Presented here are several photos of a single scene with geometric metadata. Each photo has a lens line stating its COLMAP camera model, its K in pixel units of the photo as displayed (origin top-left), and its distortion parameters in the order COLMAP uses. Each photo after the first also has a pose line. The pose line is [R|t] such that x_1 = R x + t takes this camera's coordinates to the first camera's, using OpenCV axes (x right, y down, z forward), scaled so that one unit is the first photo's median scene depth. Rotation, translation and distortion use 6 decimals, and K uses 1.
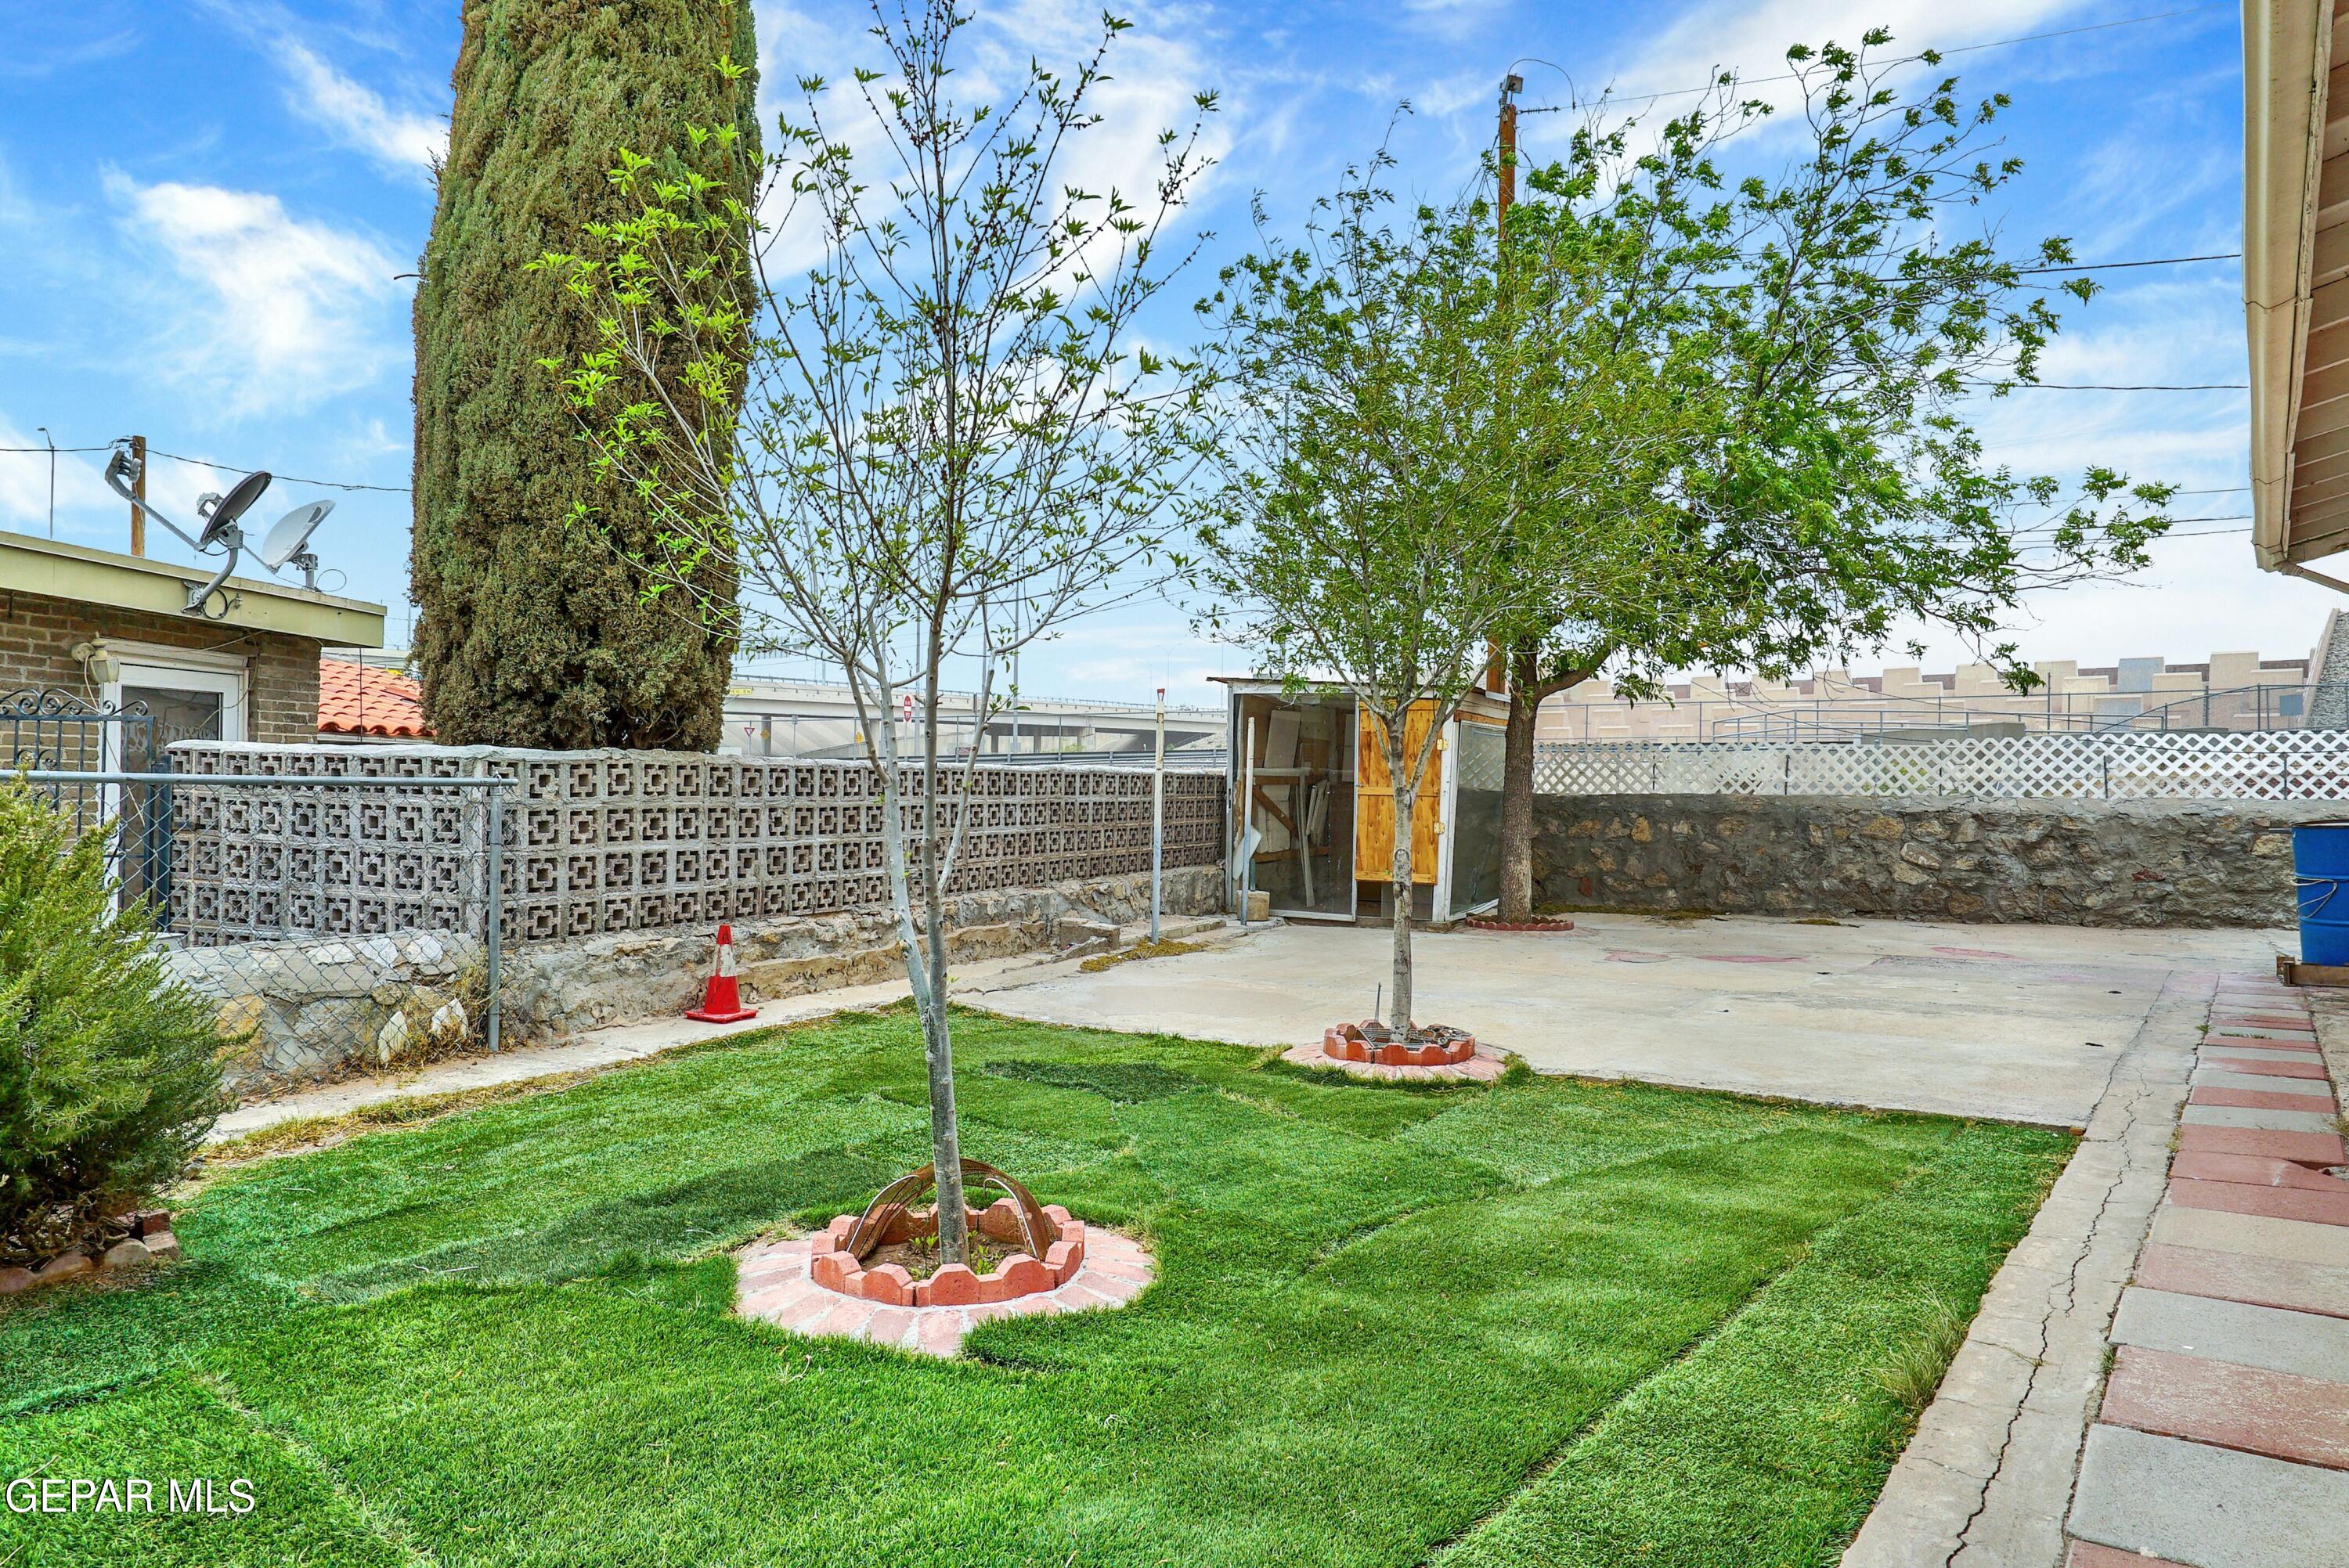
lens RADIAL K [[1342.1, 0, 1172.3], [0, 1342.1, 812.2], [0, 0, 1]] dist [-0.046871, 0.034134]
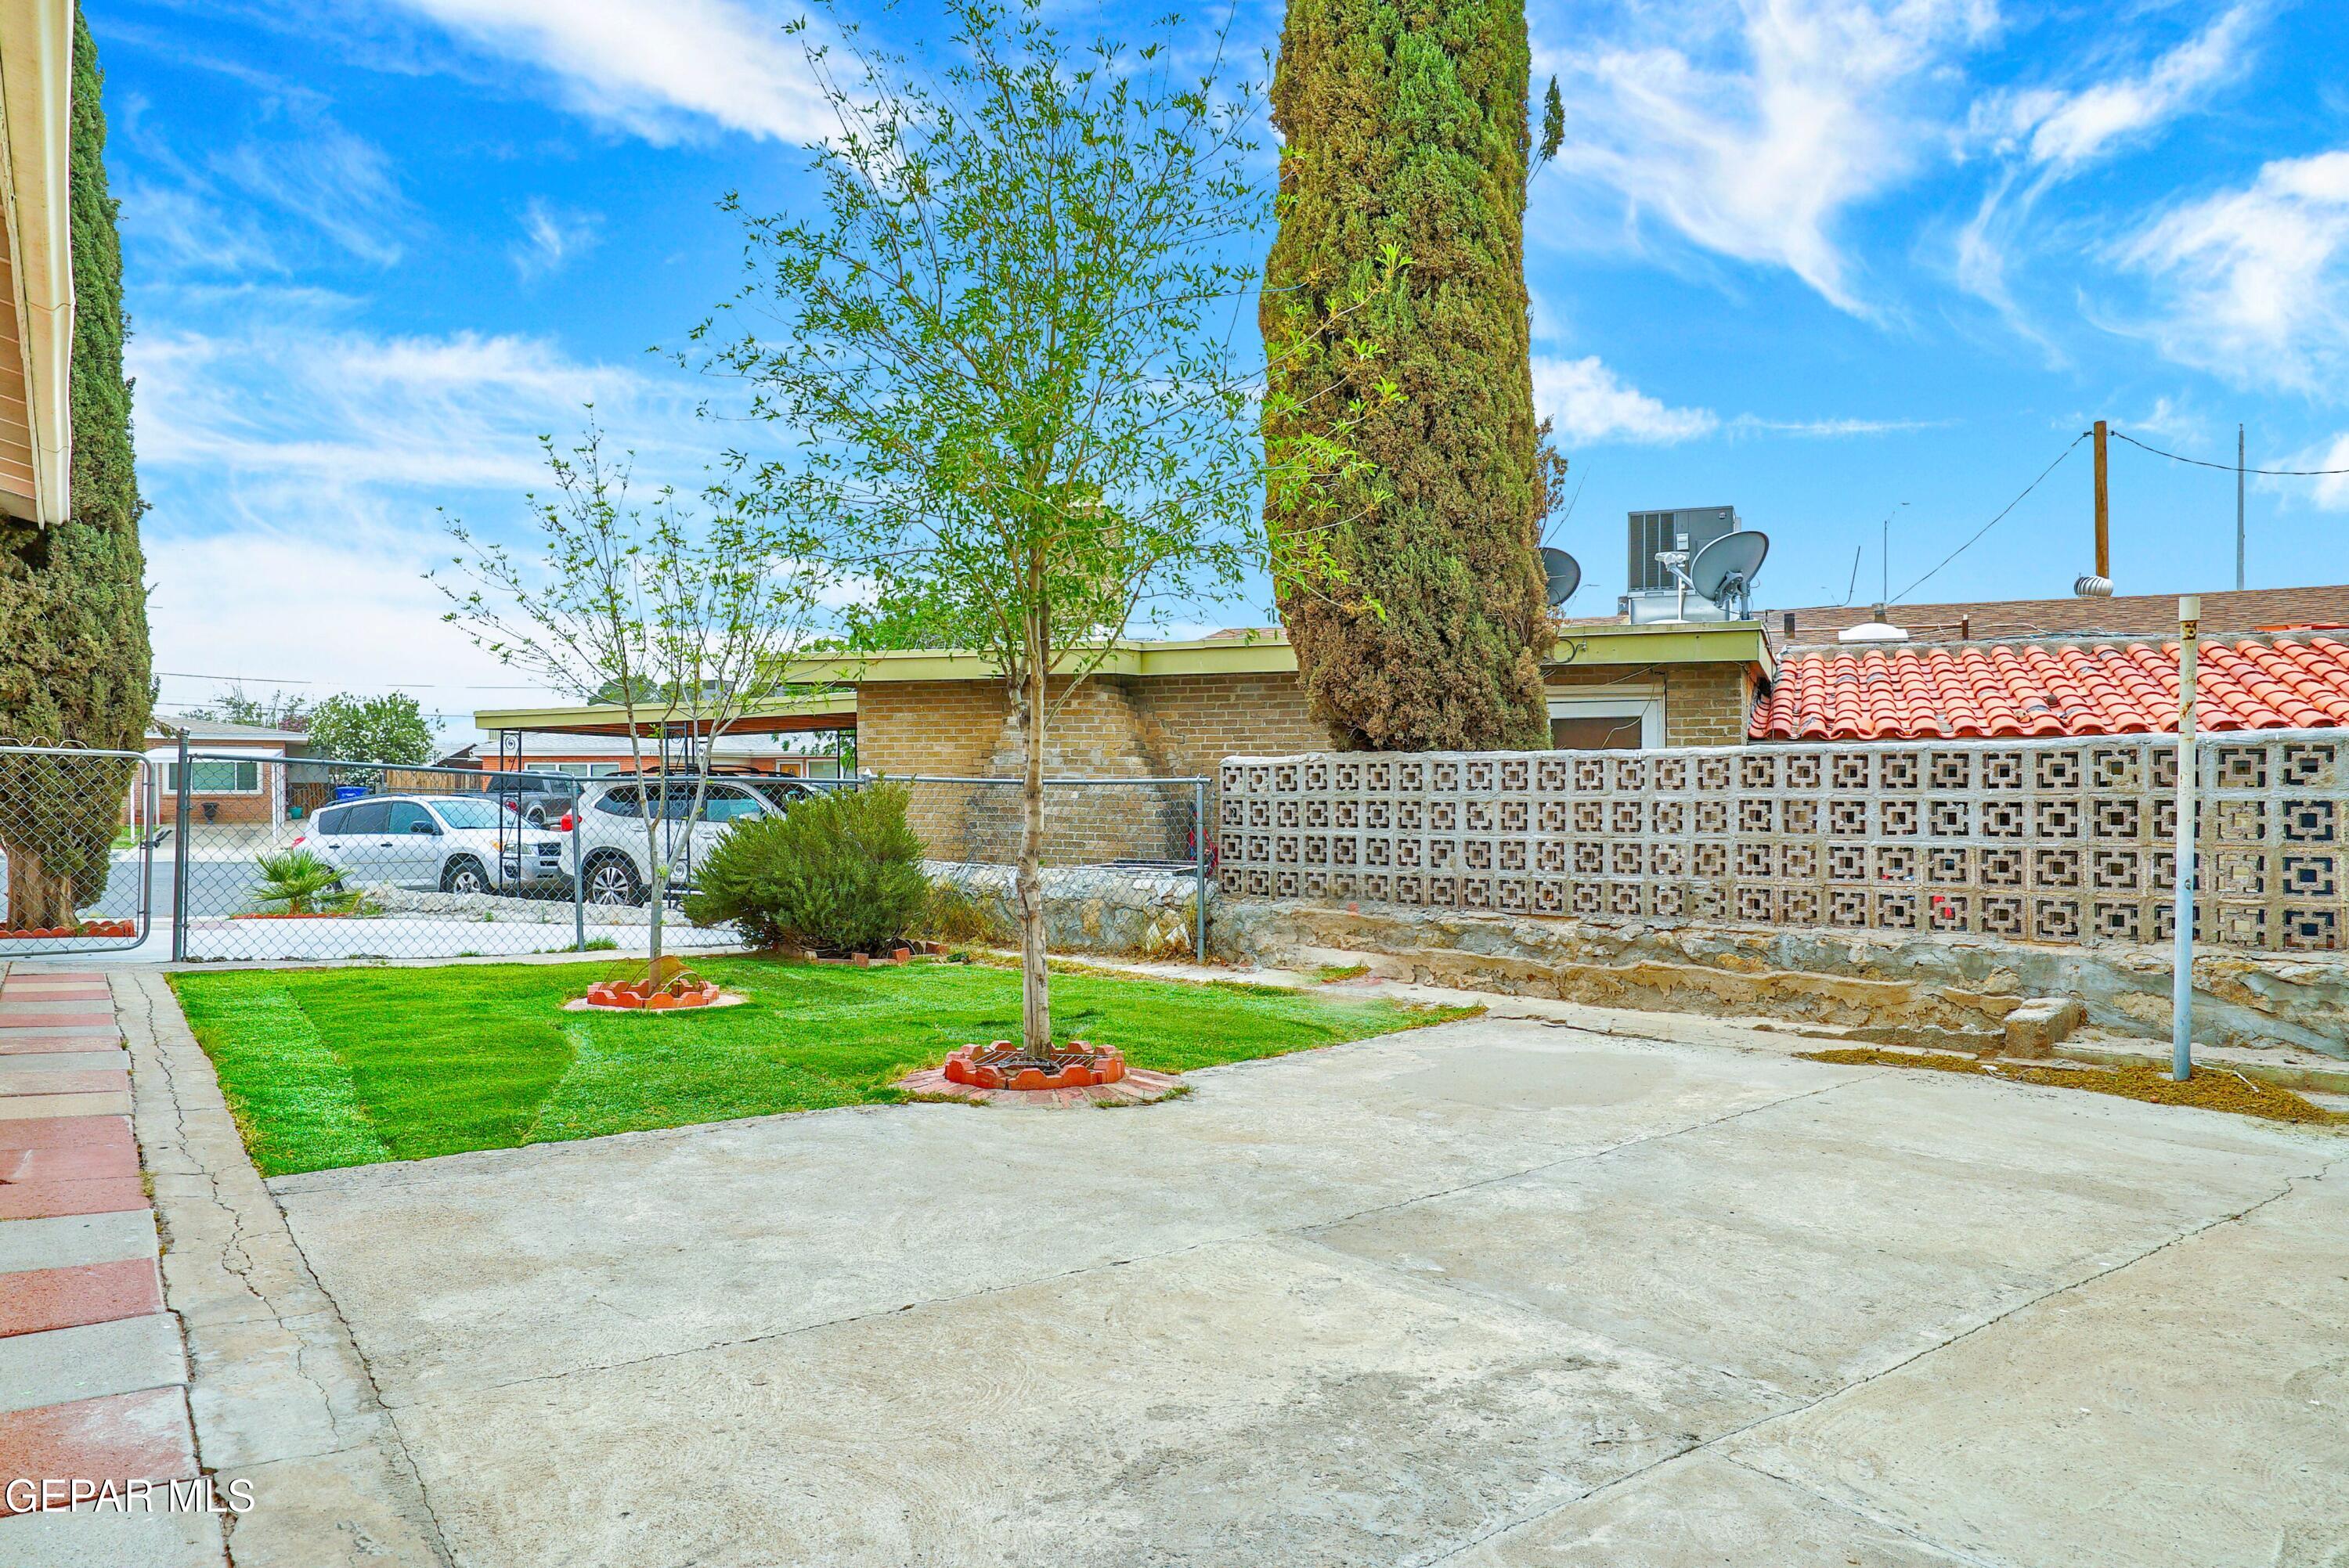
lens RADIAL K [[1502.4, 0, 1174.1], [0, 1502.4, 813.2], [0, 0, 1]] dist [-0.071187, 0.095623]
pose [[-0.248597, -0.001885, -0.968605, 0.903346], [-0.021097, 0.999771, 0.003469, 0.006355], [0.968377, 0.021297, -0.248580, 1.118413]]
